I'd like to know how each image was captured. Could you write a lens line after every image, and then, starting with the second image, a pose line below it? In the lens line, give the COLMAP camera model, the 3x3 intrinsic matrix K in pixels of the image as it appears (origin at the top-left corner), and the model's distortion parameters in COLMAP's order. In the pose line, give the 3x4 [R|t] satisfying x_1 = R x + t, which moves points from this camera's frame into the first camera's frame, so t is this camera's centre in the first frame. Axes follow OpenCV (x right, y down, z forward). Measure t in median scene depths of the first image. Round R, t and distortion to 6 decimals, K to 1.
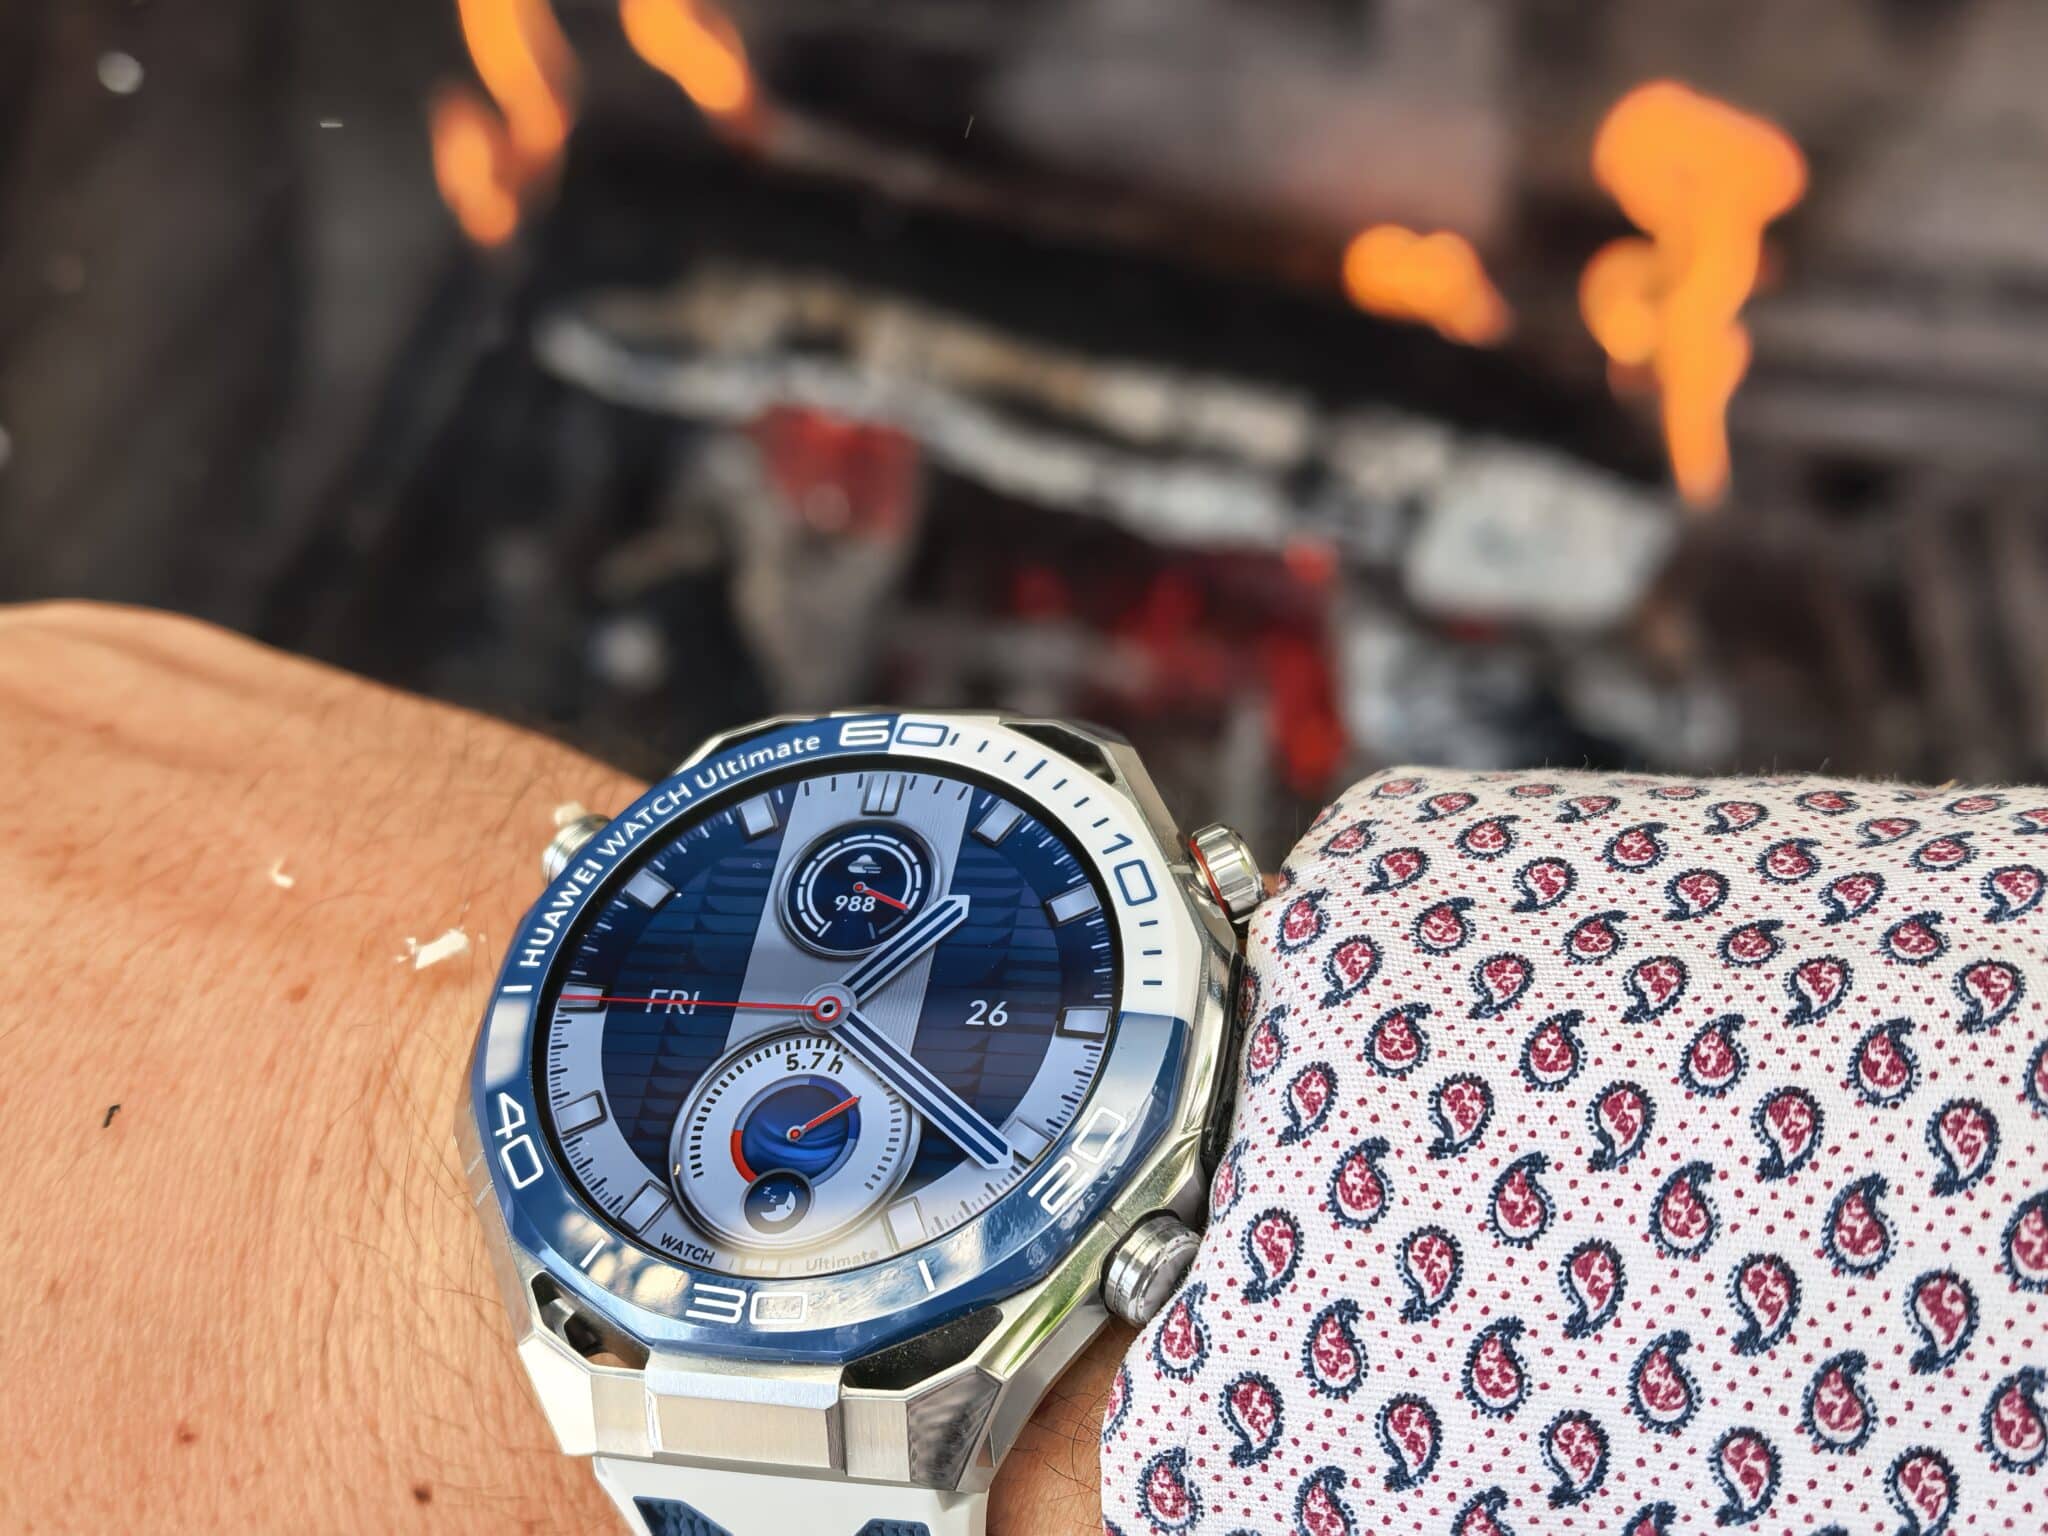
lens RADIAL K [[2909.3, 0, 1024.0], [0, 2909.3, 768.0], [0, 0, 1]] dist [0.155219, -0.996223]
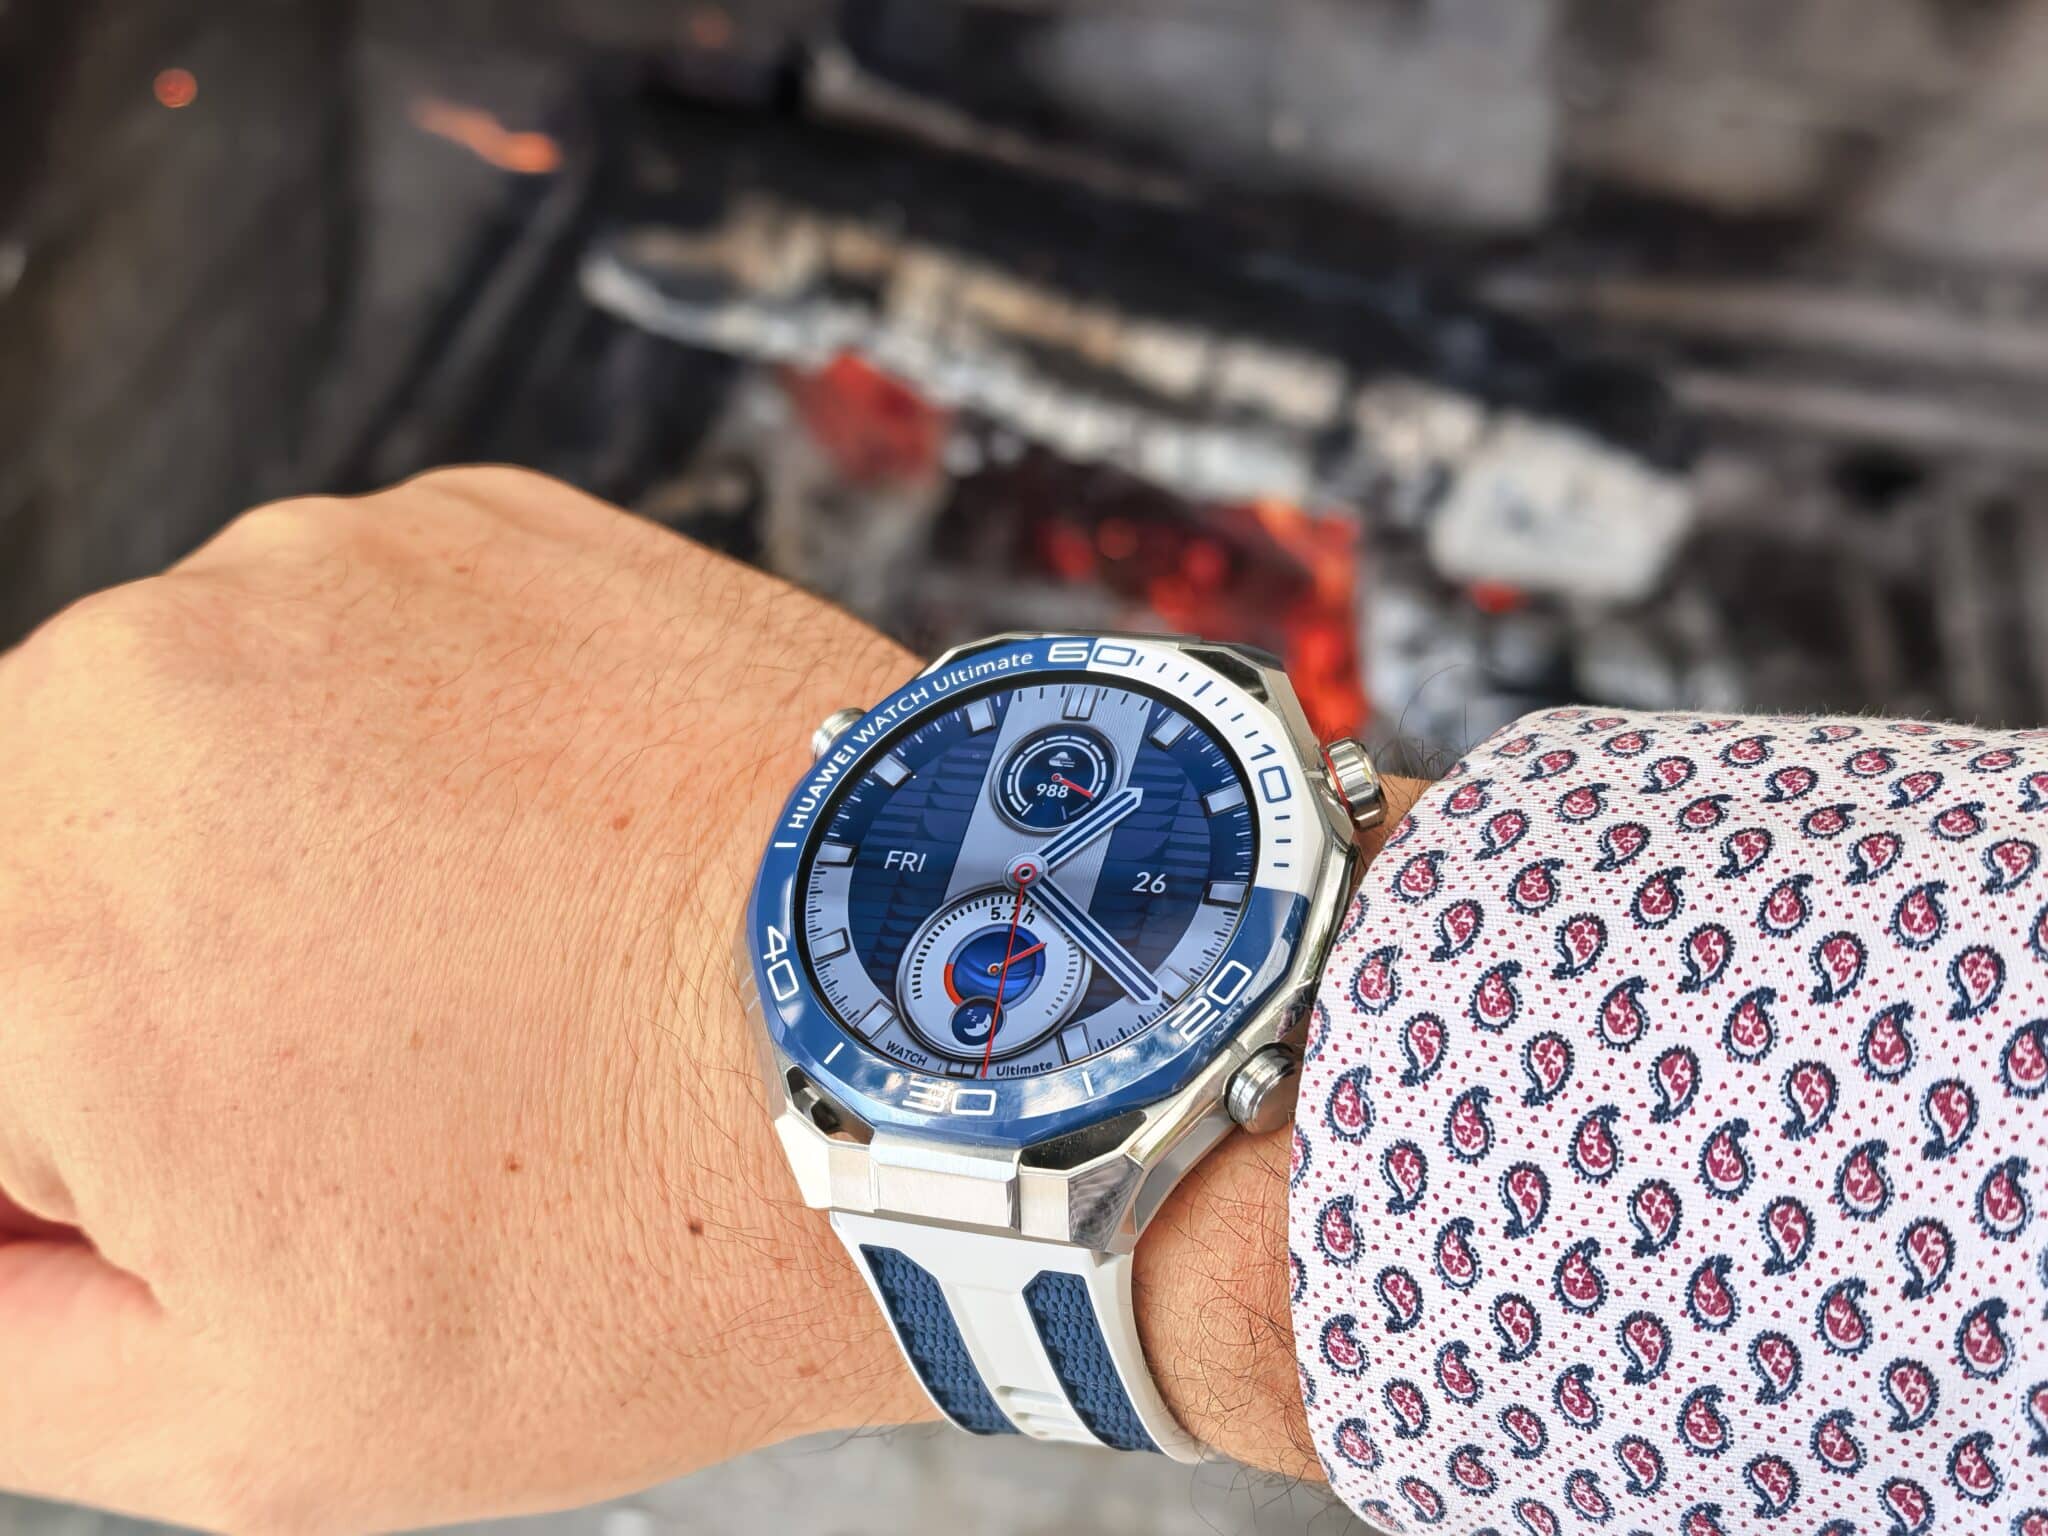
lens RADIAL K [[2909.3, 0, 1024.0], [0, 2909.3, 768.0], [0, 0, 1]] dist [0.155219, -0.996223]
pose [[0.993764, 0.044479, -0.102245, 0.058114], [-0.039572, 0.997988, 0.049530, -0.024862], [0.104242, -0.045175, 0.993525, -0.247460]]
